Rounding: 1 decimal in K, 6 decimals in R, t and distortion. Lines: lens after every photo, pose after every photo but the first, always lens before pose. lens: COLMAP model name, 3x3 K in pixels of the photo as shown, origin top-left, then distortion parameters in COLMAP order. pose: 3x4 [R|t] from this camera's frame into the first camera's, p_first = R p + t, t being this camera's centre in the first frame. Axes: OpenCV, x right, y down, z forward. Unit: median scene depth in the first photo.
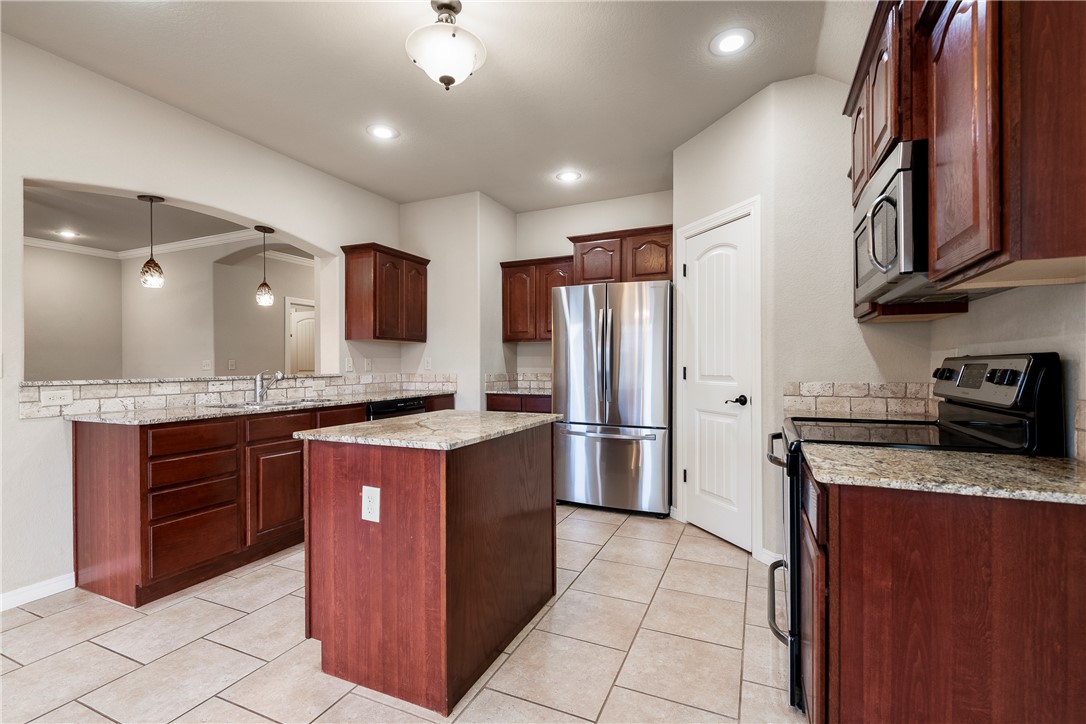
lens RADIAL K [[477.0, 0, 546.5], [0, 477.0, 365.4], [0, 0, 1]] dist [0.005614, 0.000391]
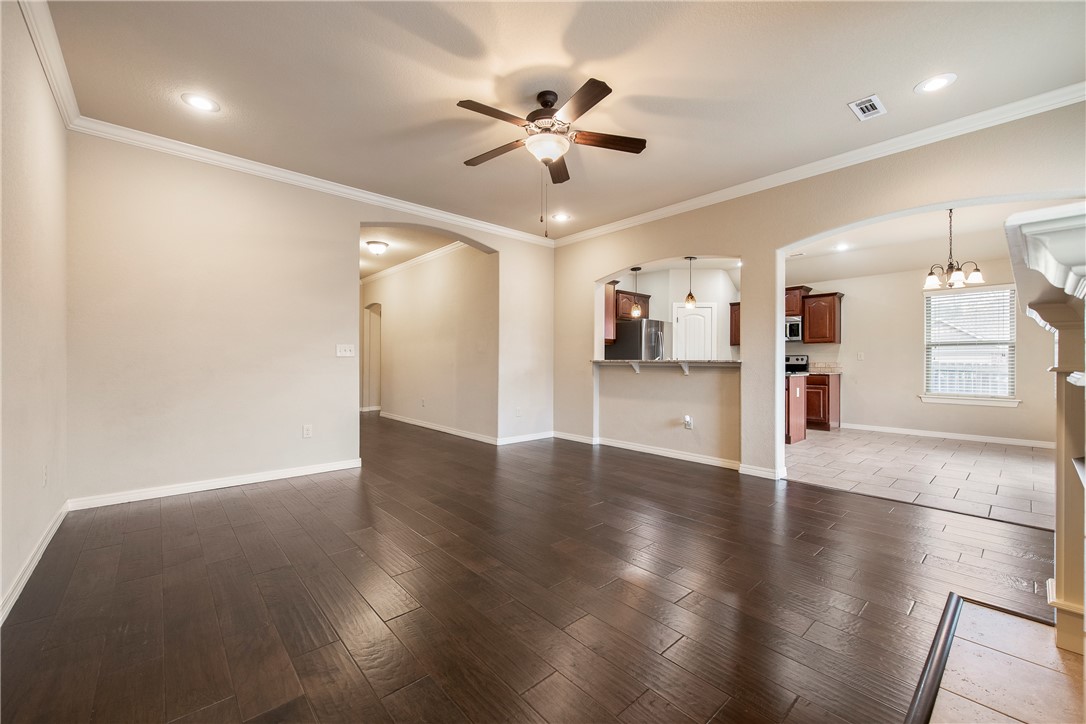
lens RADIAL K [[435.4, 0, 549.5], [0, 435.4, 358.7], [0, 0, 1]] dist [0.002491, -0.000269]
pose [[0.406603, 0.008277, 0.913567, -4.130641], [-0.004992, 0.999964, -0.006838, 0.054647], [-0.913591, -0.001780, 0.406630, 1.332600]]
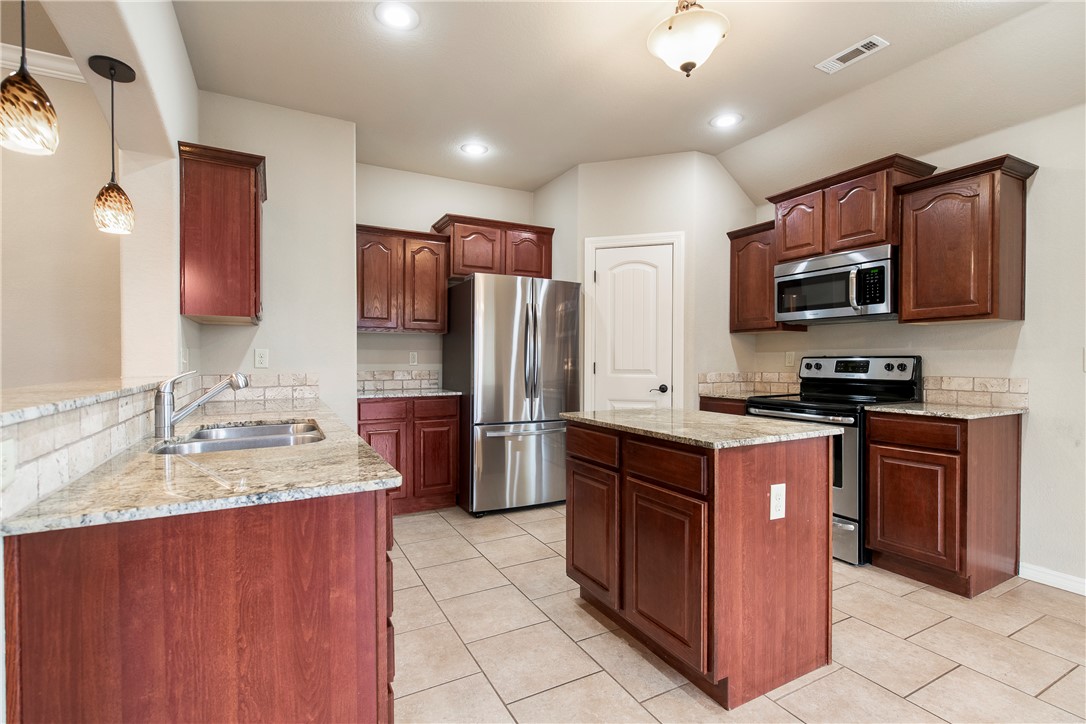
lens RADIAL K [[511.7, 0, 546.4], [0, 511.7, 363.1], [0, 0, 1]] dist [0.002365, -0.000224]
pose [[0.608134, -0.003110, 0.793828, -1.434964], [-0.000368, 0.999991, 0.004200, -0.001174], [-0.793834, -0.002846, 0.608127, 0.704378]]
